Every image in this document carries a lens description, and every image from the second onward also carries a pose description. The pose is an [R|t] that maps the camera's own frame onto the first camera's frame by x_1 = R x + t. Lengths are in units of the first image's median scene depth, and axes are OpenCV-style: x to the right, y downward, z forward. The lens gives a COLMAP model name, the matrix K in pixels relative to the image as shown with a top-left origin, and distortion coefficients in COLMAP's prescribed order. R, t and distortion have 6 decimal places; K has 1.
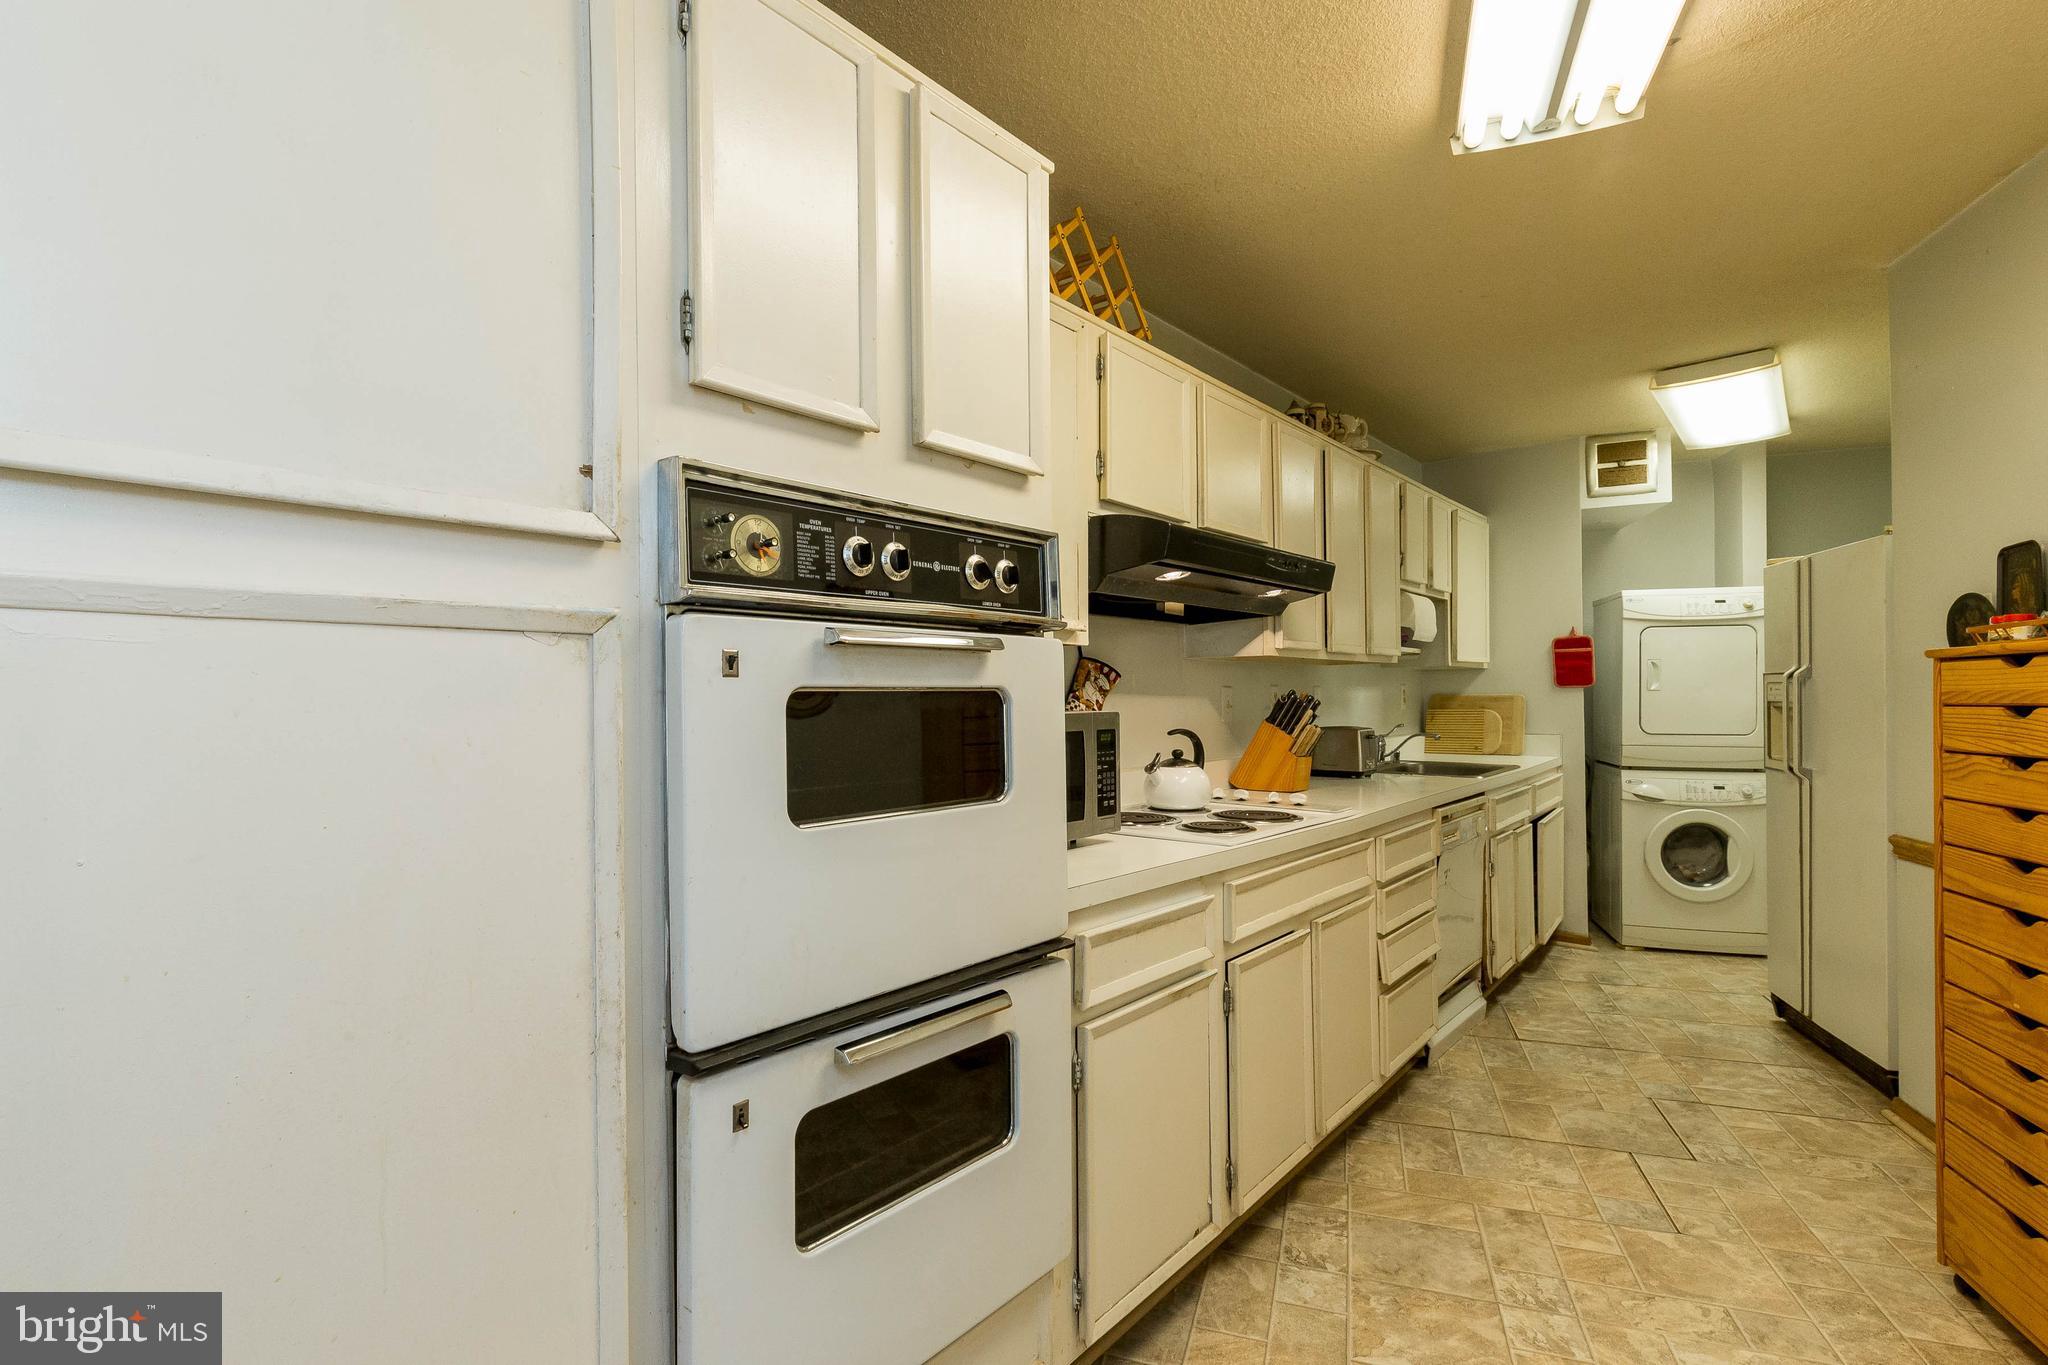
lens RADIAL K [[955.8, 0, 1041.6], [0, 955.8, 659.7], [0, 0, 1]] dist [0.006808, -0.002123]
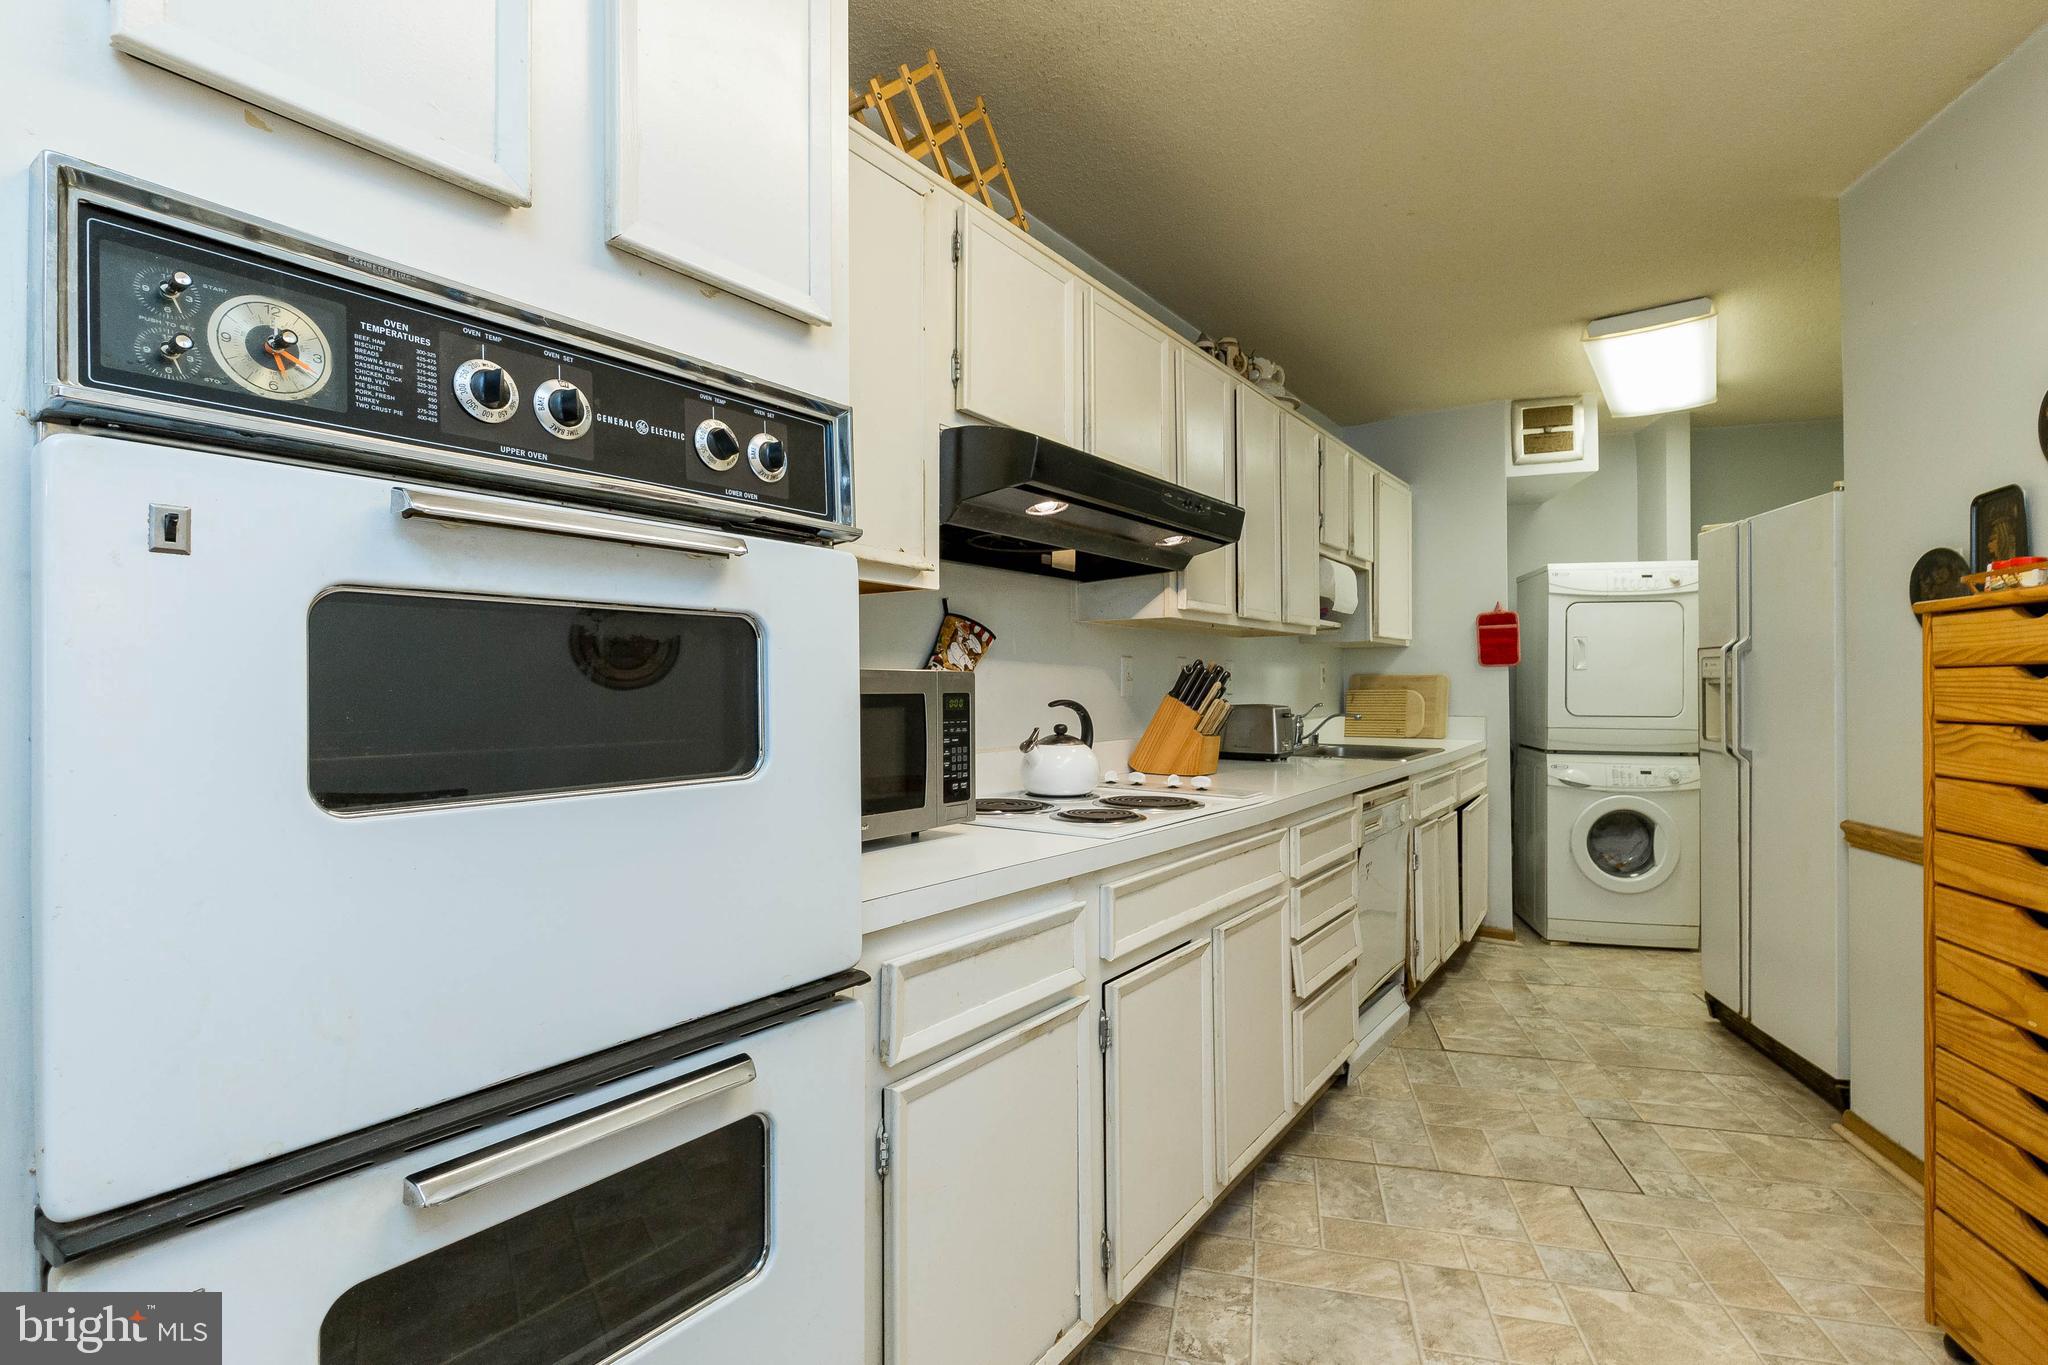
lens RADIAL K [[955.8, 0, 1046.4], [0, 955.8, 635.6], [0, 0, 1]] dist [0.006808, -0.002123]
pose [[0.996907, 0.009481, 0.078017, 0.065721], [-0.008230, 0.999833, -0.016342, 0.030862], [-0.078159, 0.015649, 0.996818, 0.164117]]
